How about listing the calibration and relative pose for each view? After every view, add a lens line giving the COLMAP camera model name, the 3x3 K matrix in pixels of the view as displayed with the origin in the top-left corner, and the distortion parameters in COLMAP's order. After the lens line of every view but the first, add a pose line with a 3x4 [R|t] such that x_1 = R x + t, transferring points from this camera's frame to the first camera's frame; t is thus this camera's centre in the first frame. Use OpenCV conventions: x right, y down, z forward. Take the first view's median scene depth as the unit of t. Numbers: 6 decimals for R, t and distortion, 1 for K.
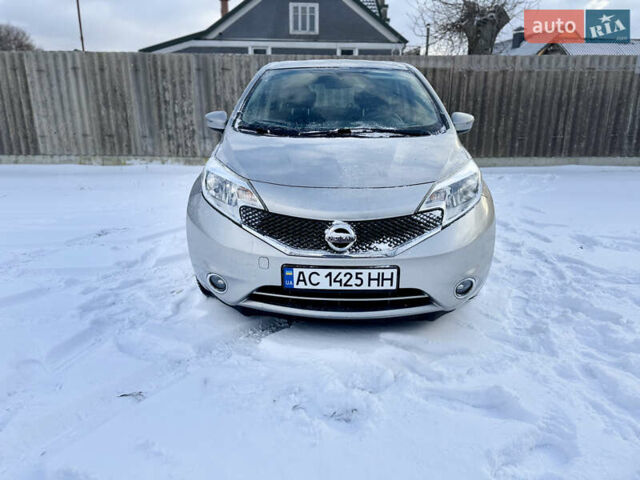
lens RADIAL K [[447.4, 0, 319.0], [0, 447.4, 232.0], [0, 0, 1]] dist [0.012212, 0.000640]
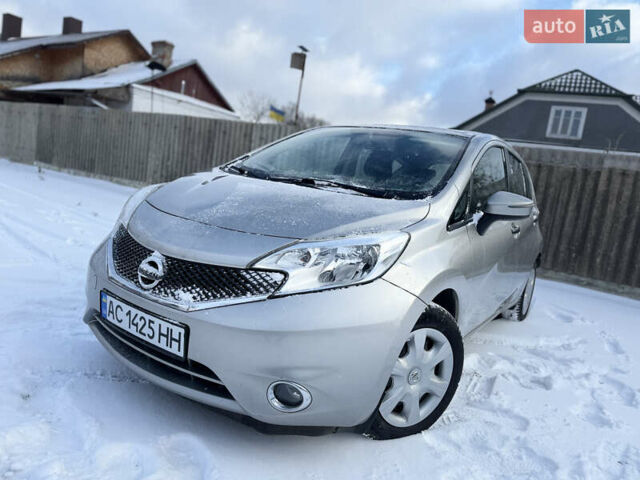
lens RADIAL K [[471.2, 0, 321.6], [0, 471.2, 211.7], [0, 0, 1]] dist [0.006902, -0.045877]
pose [[0.843168, 0.158016, -0.513905, 0.710789], [-0.282900, 0.943209, -0.174139, -0.029239], [0.457203, 0.292212, 0.839987, 0.364165]]
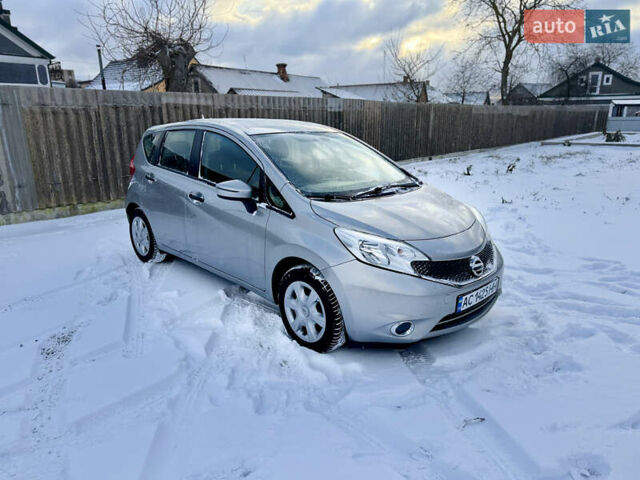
lens RADIAL K [[454.7, 0, 316.3], [0, 454.7, 235.6], [0, 0, 1]] dist [0.009023, -0.004016]
pose [[0.705921, -0.182223, 0.684449, -1.265942], [0.199608, 0.978353, 0.054600, -0.262728], [-0.679583, 0.098078, 0.727013, 0.254383]]
